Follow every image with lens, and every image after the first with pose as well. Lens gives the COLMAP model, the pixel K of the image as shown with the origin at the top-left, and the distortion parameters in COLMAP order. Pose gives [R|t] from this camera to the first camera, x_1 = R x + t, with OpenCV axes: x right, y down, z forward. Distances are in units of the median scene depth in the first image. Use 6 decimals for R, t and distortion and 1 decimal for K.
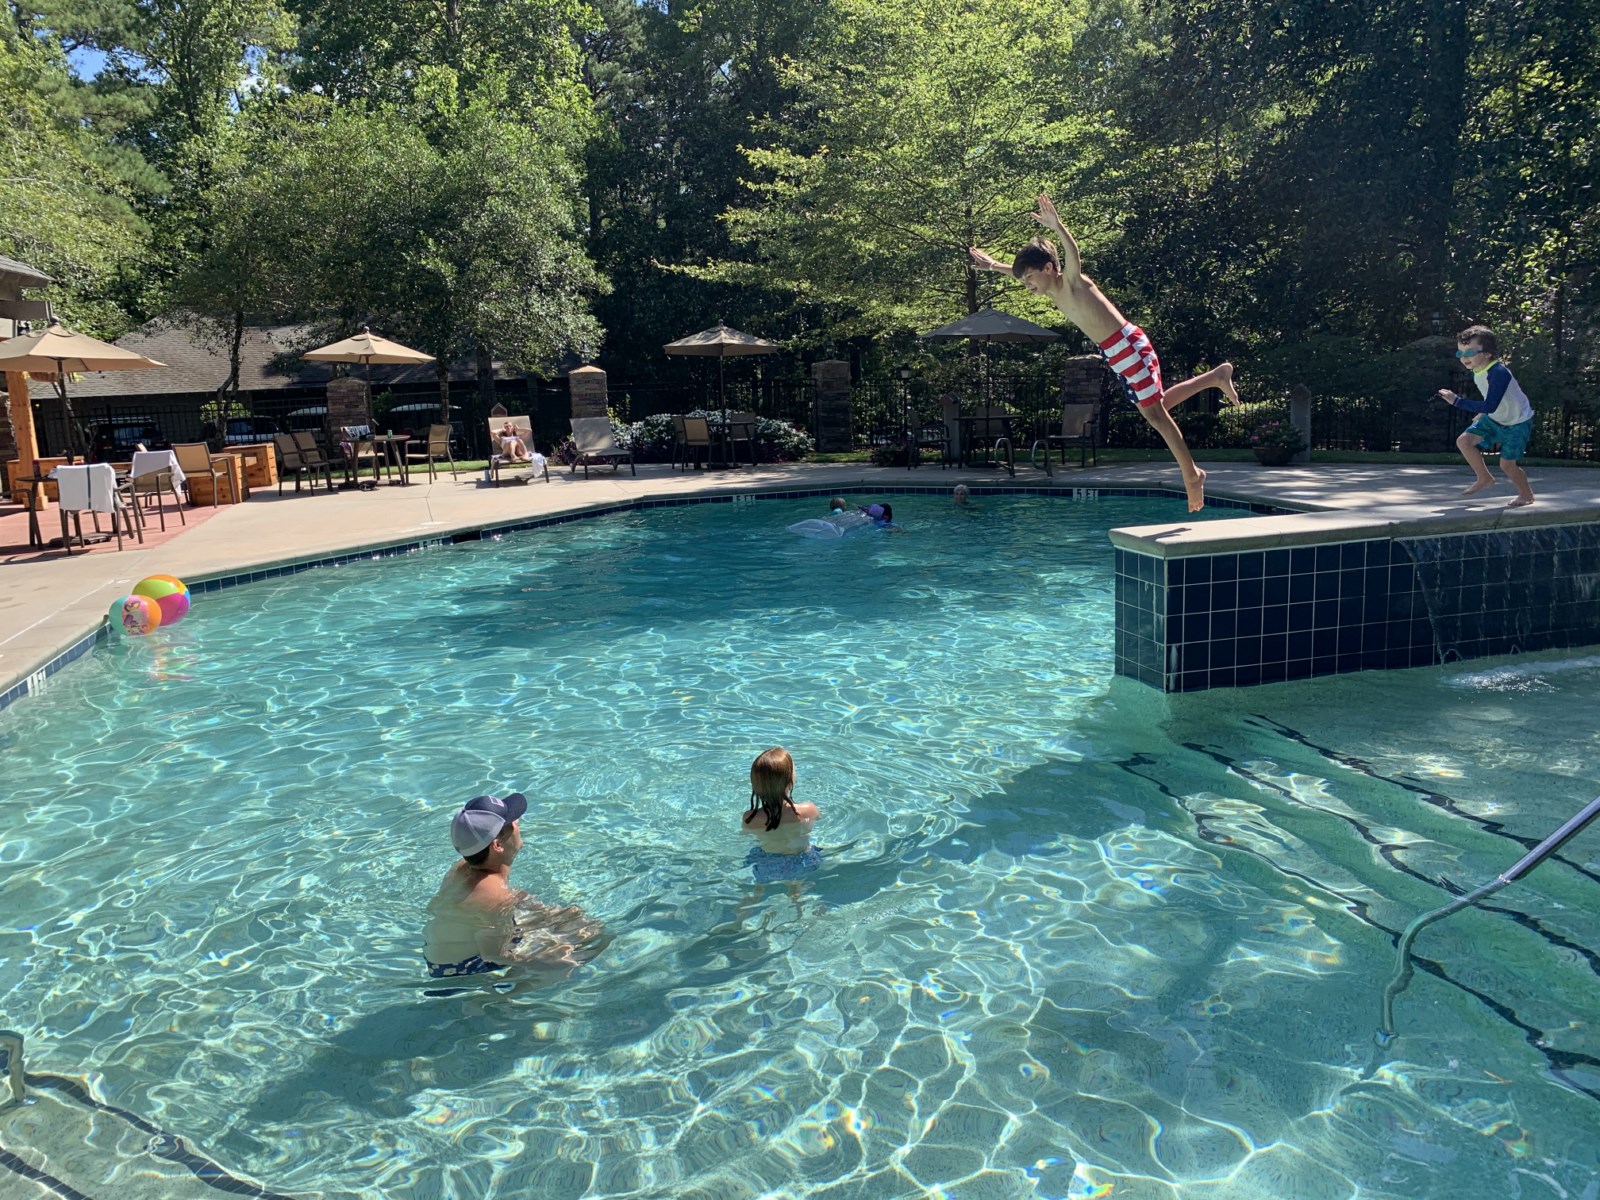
lens RADIAL K [[1217.5, 0, 778.2], [0, 1217.5, 579.4], [0, 0, 1]] dist [0.007415, -0.008356]
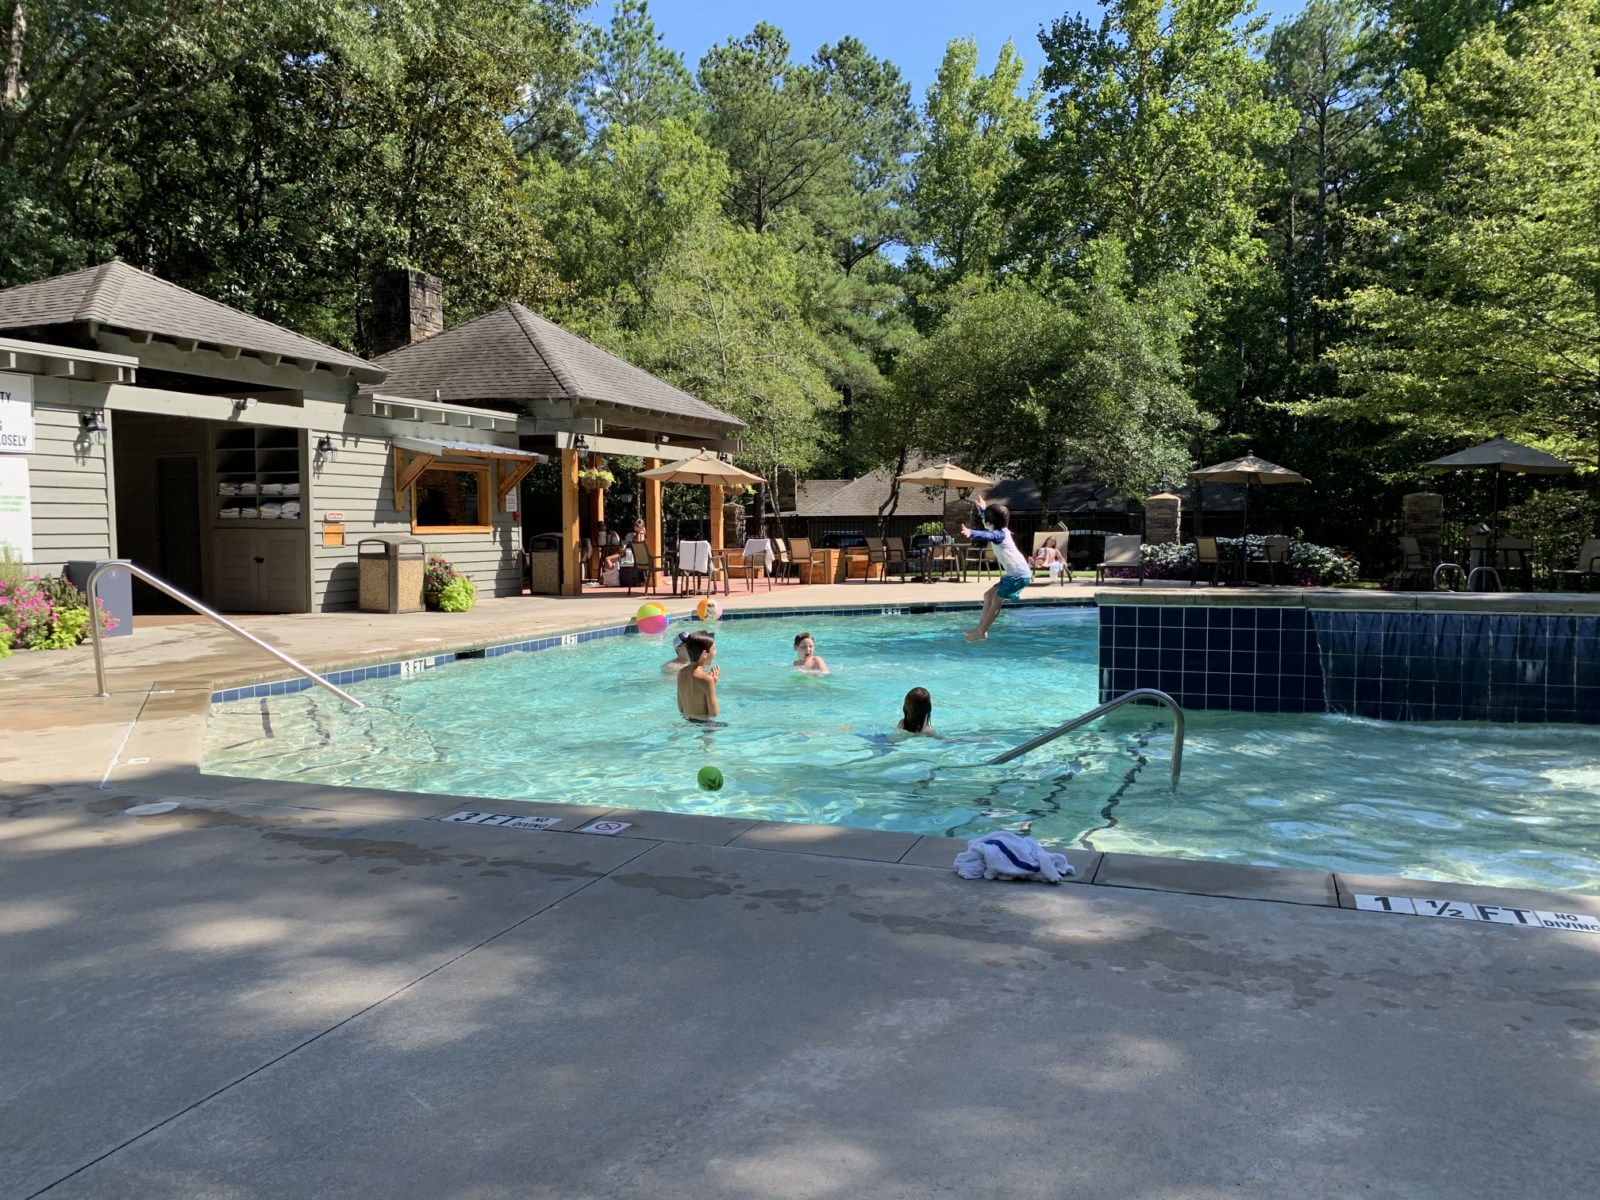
lens RADIAL K [[1193.8, 0, 779.7], [0, 1193.8, 618.8], [0, 0, 1]] dist [0.028504, -0.029623]
pose [[0.809326, 0.077896, -0.582171, 0.223571], [-0.124729, 0.991354, -0.040751, 0.028747], [0.573964, 0.105594, 0.812044, -0.085402]]
